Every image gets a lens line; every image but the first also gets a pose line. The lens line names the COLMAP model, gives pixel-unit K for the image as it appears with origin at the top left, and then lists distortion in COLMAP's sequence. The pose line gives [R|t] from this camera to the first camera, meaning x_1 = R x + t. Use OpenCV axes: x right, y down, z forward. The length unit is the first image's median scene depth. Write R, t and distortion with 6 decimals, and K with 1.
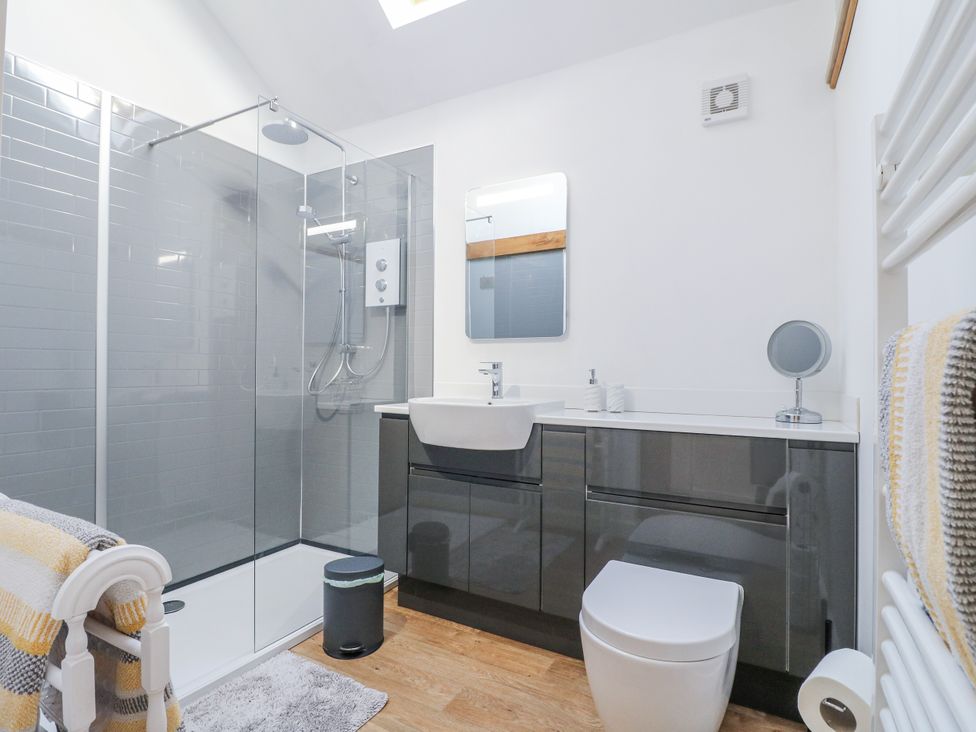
lens RADIAL K [[506.4, 0, 491.3], [0, 506.4, 361.4], [0, 0, 1]] dist [0.002119, -0.015016]
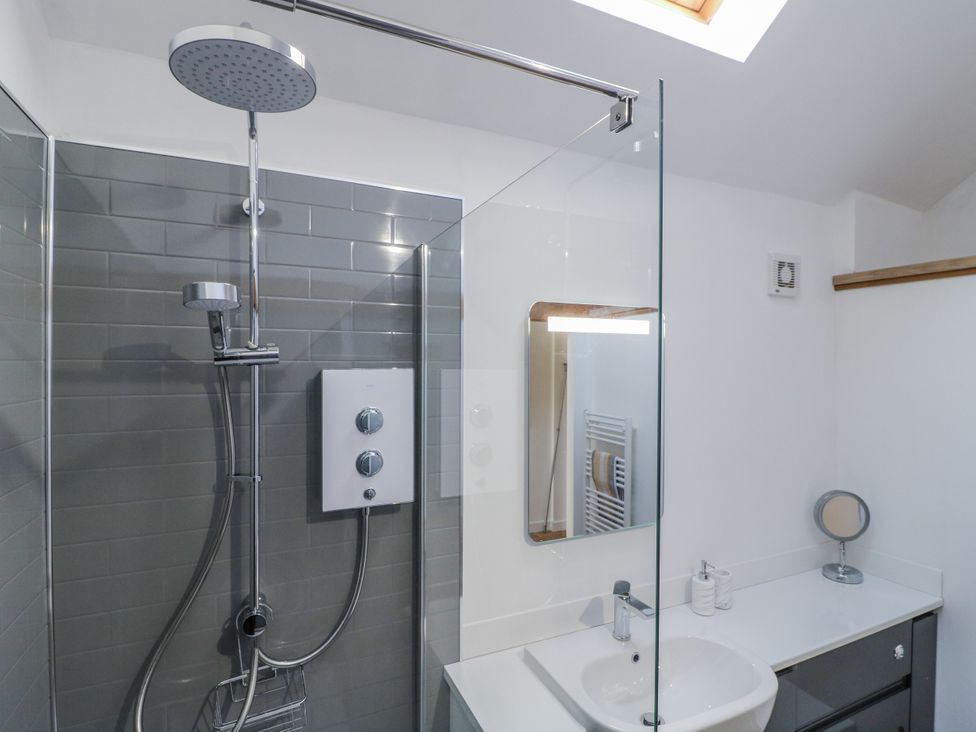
lens RADIAL K [[506.4, 0, 489.8], [0, 506.4, 367.5], [0, 0, 1]] dist [0.002119, -0.015016]
pose [[0.593661, -0.011896, 0.804627, -0.535328], [-0.008929, 0.999732, 0.021368, -0.253752], [-0.804665, -0.019869, 0.593396, 0.636891]]
